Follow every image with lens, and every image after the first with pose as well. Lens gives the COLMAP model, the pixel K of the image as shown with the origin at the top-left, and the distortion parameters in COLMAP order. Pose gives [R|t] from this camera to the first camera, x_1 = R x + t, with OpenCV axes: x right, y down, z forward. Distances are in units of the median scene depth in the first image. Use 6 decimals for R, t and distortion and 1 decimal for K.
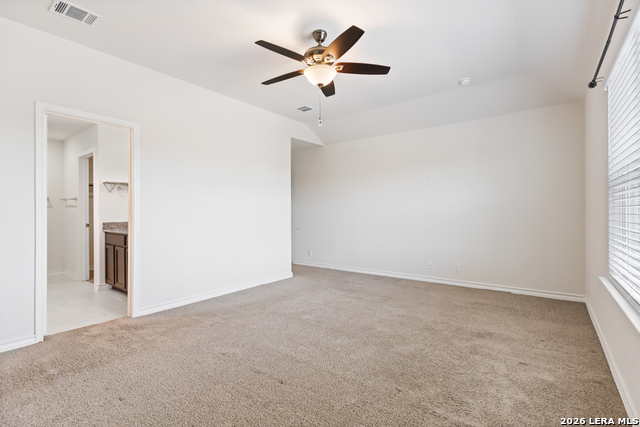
lens RADIAL K [[300.7, 0, 317.9], [0, 300.7, 213.4], [0, 0, 1]] dist [0.001115, 0.000462]
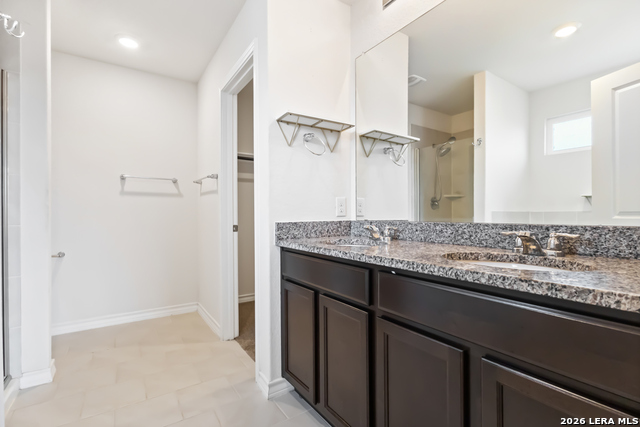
lens RADIAL K [[300.7, 0, 321.7], [0, 300.7, 215.2], [0, 0, 1]] dist [0.001115, 0.000462]
pose [[0.947271, -0.002902, -0.320420, -0.519565], [0.004495, 0.999981, 0.004234, 0.018313], [0.320402, -0.005451, 0.947266, 0.632523]]
